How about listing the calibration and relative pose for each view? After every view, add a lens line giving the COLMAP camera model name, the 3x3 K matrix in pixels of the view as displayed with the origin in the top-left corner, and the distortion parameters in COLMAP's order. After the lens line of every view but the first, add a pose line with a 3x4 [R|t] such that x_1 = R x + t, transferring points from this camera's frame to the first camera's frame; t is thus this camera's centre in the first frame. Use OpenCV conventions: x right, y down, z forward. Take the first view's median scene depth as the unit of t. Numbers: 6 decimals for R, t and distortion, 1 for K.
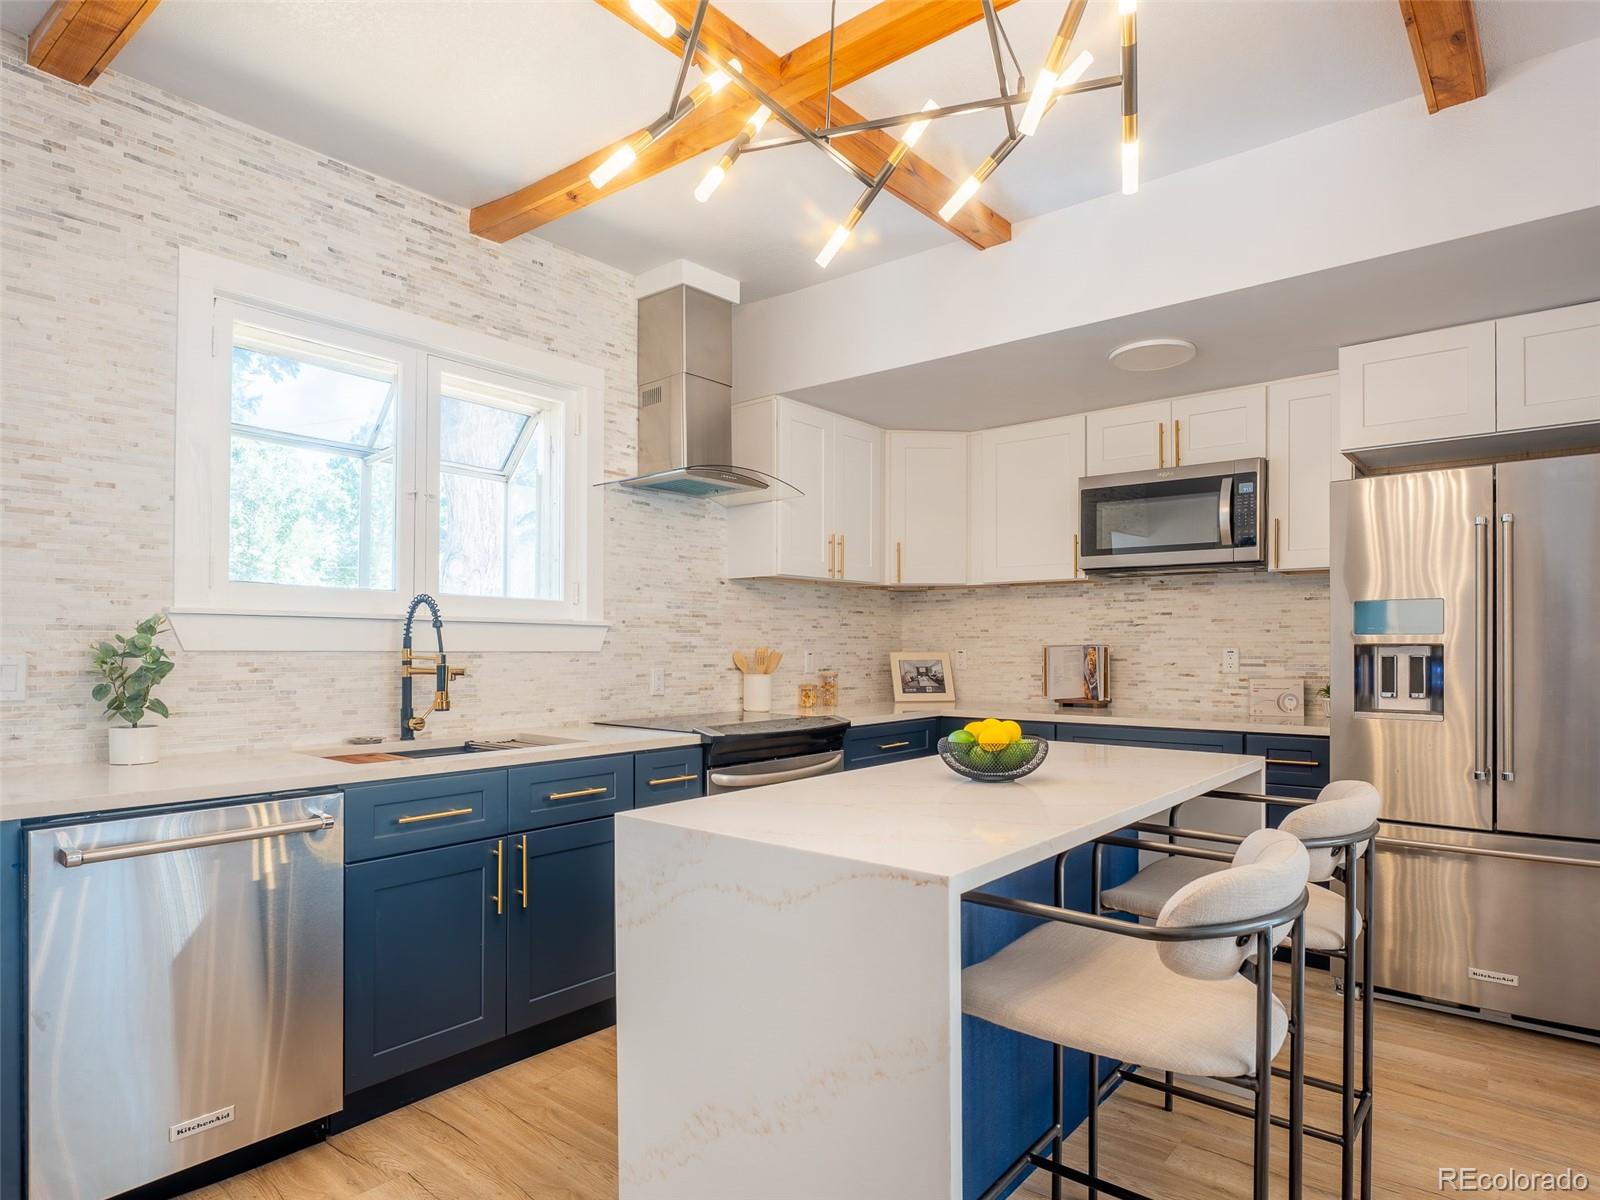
lens RADIAL K [[923.6, 0, 772.2], [0, 923.6, 644.2], [0, 0, 1]] dist [0.000142, -0.001407]
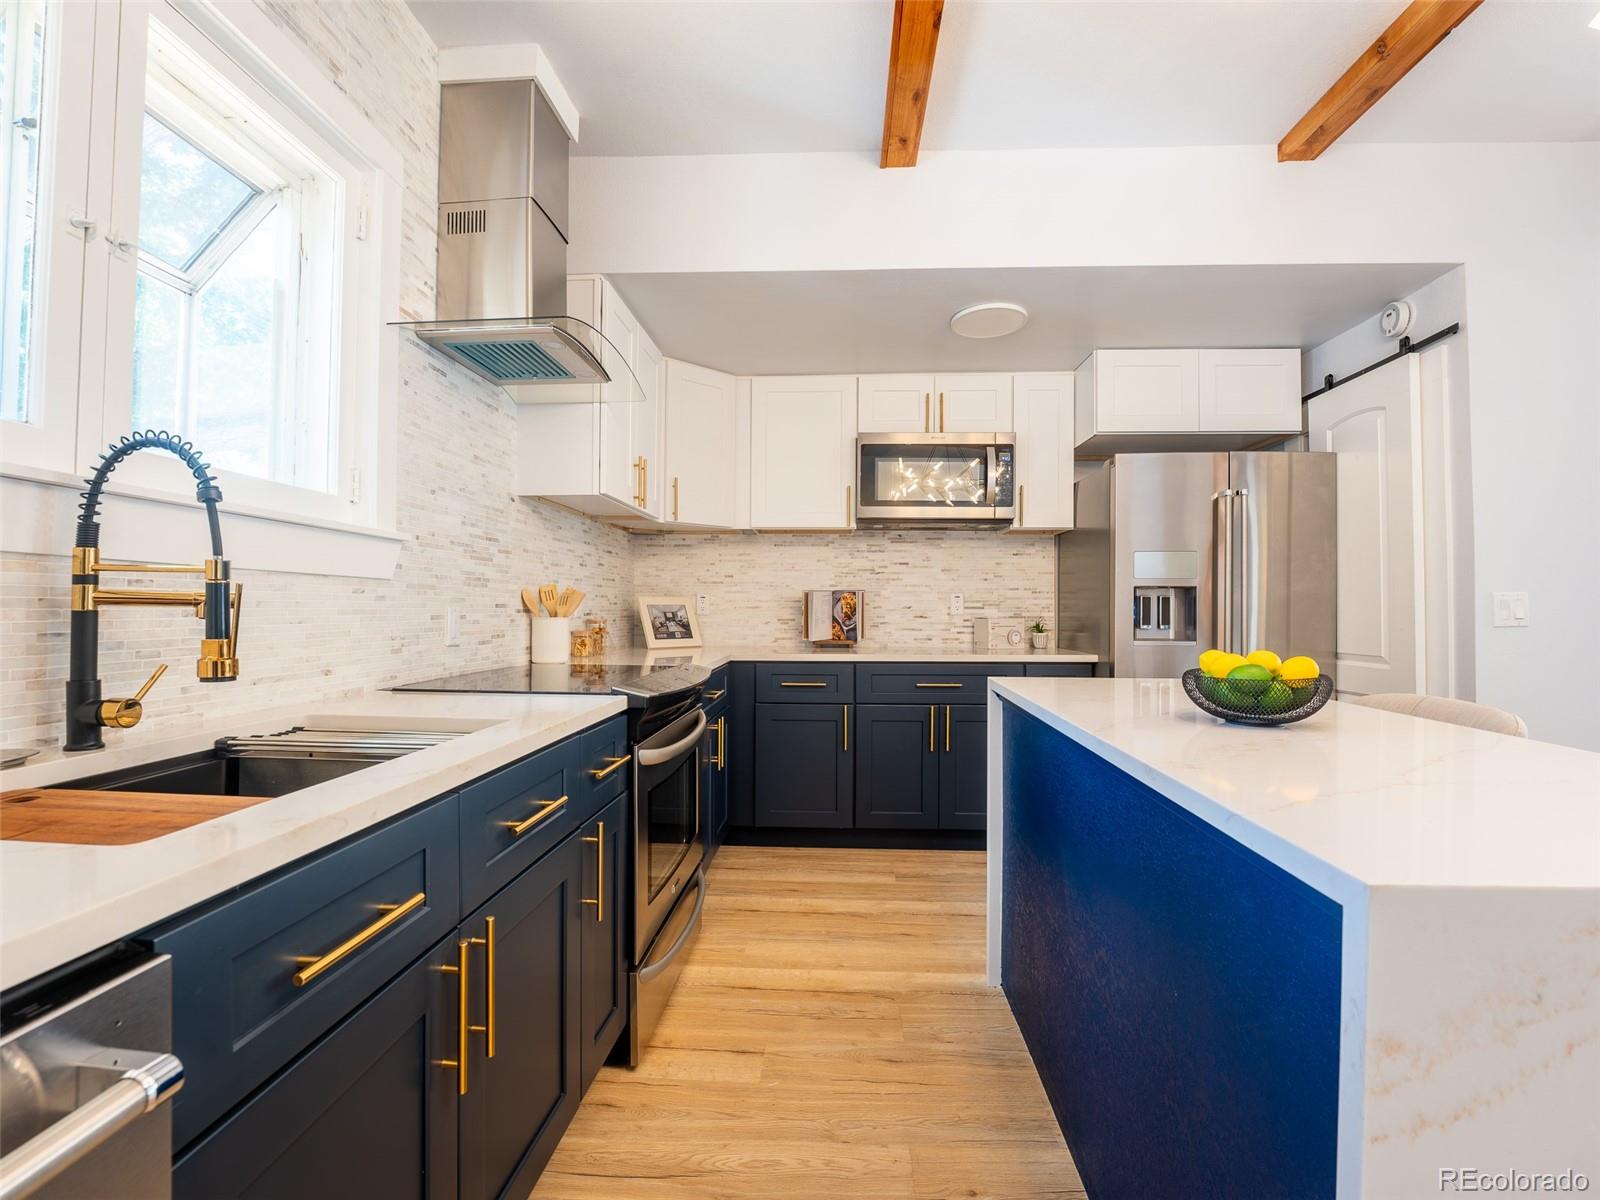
lens RADIAL K [[737.0, 0, 804.2], [0, 737.0, 605.3], [0, 0, 1]] dist [-0.032745, 0.000041]
pose [[0.792459, 0.006540, 0.609890, -0.249182], [-0.006114, 0.999977, -0.002778, 0.023992], [-0.609894, -0.001527, 0.792482, 0.382882]]
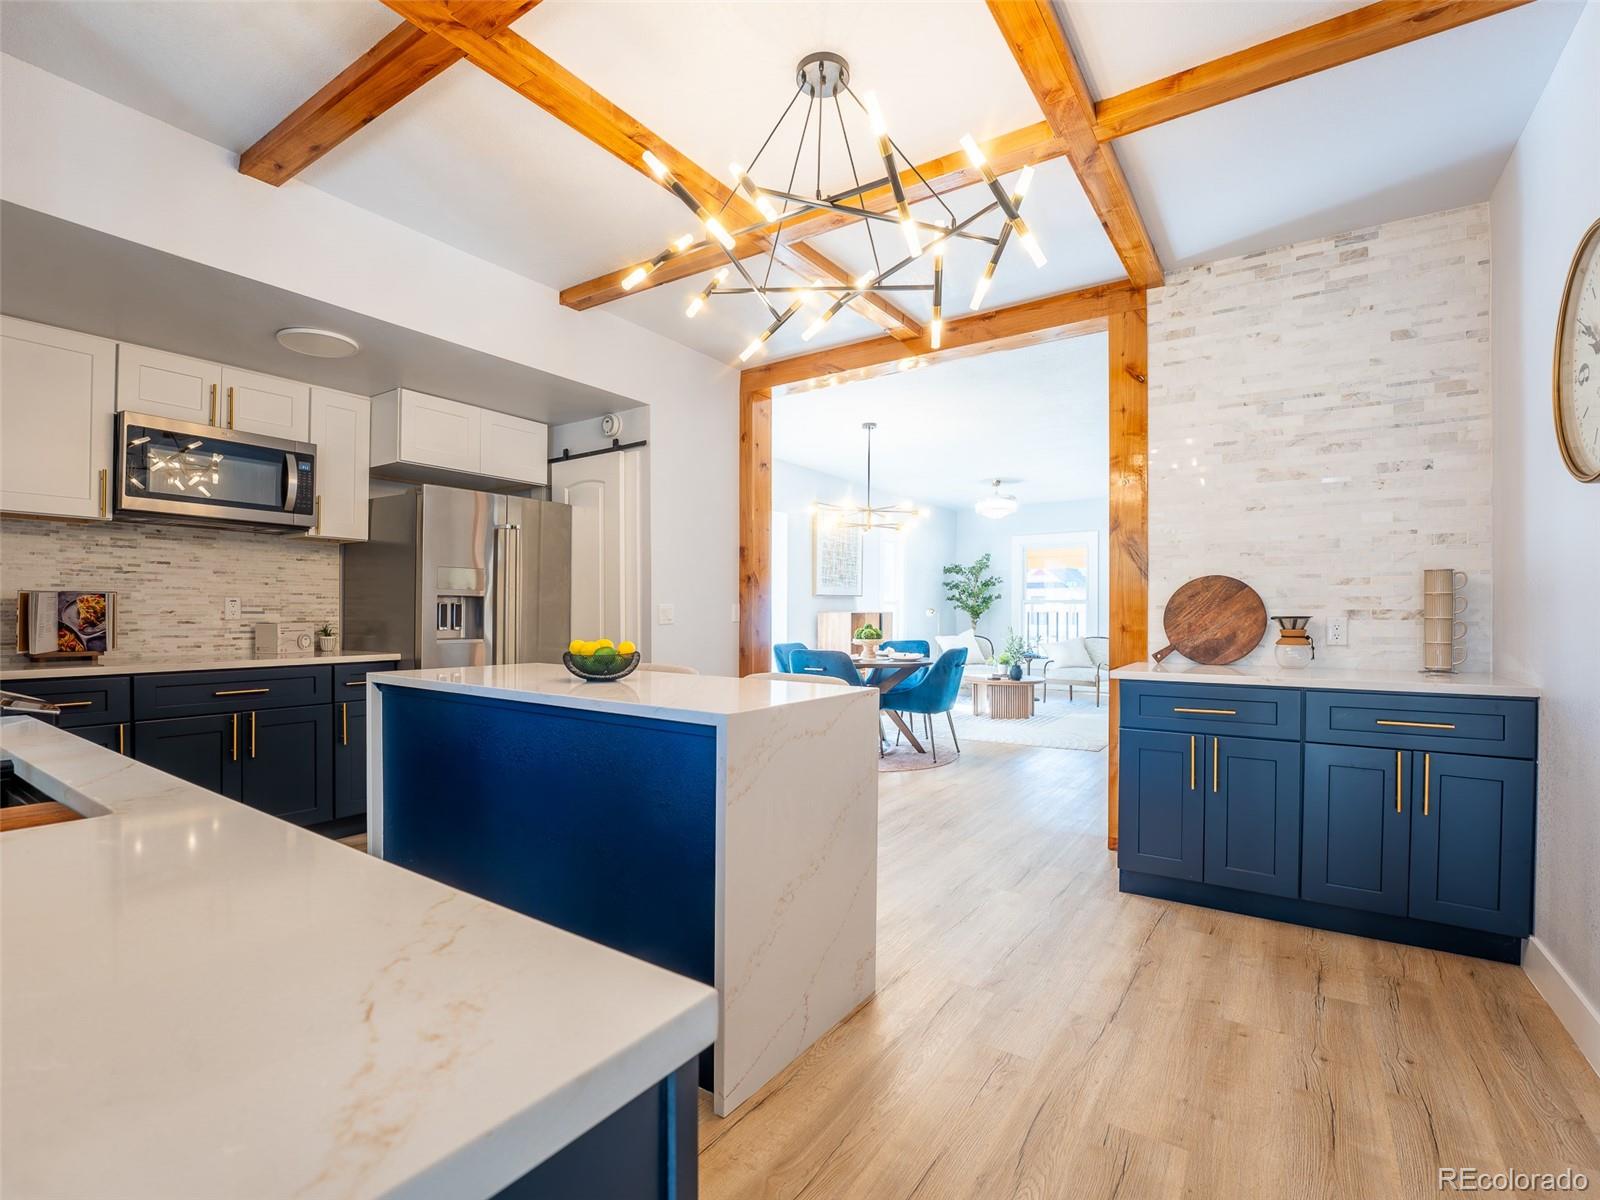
lens RADIAL K [[738.9, 0, 794.1], [0, 738.9, 616.9], [0, 0, 1]] dist [-0.028269, 0.000109]
pose [[-0.116906, -0.002800, 0.993139, -0.488831], [-0.006204, 0.999979, 0.002089, 0.022642], [-0.993124, -0.005917, -0.116920, 0.437930]]
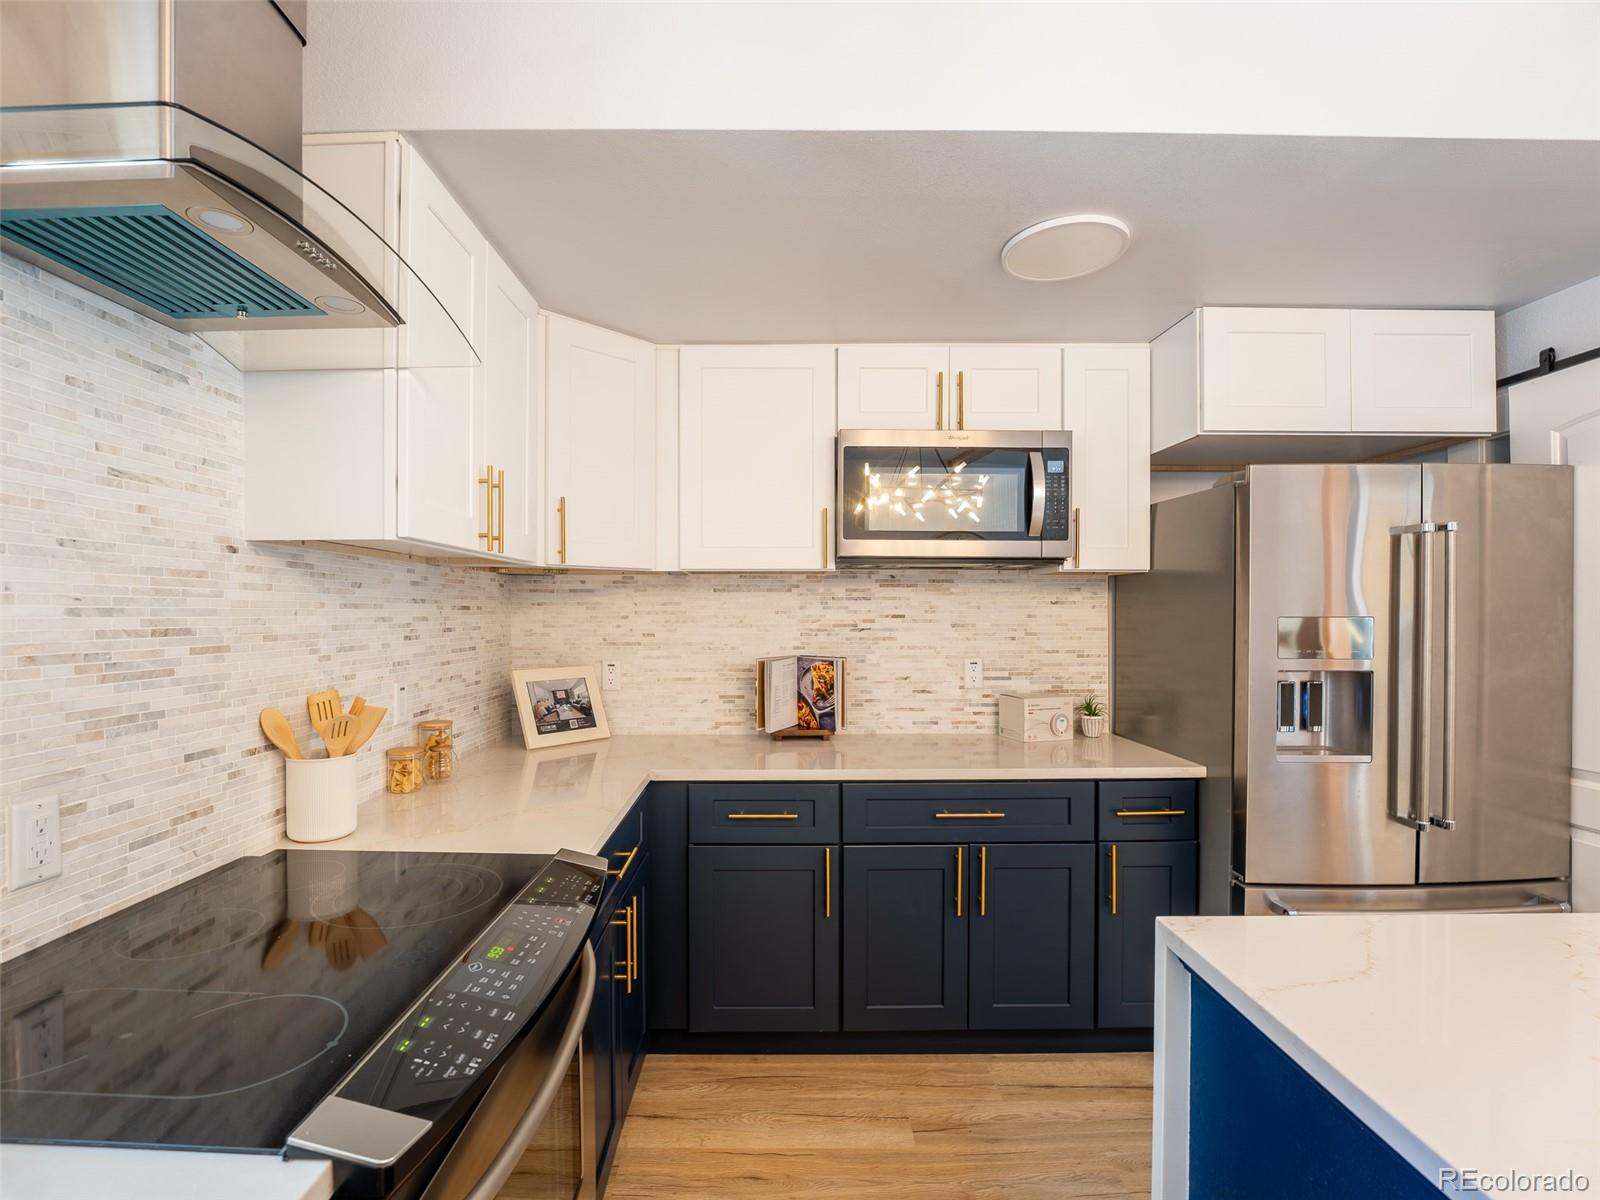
lens RADIAL K [[759.2, 0, 781.8], [0, 759.2, 614.9], [0, 0, 1]] dist [-0.025179, 0.000004]
pose [[0.755270, -0.003019, 0.655407, -0.093704], [0.000460, 0.999992, 0.004076, -0.040261], [-0.655414, -0.002776, 0.755265, 0.616287]]
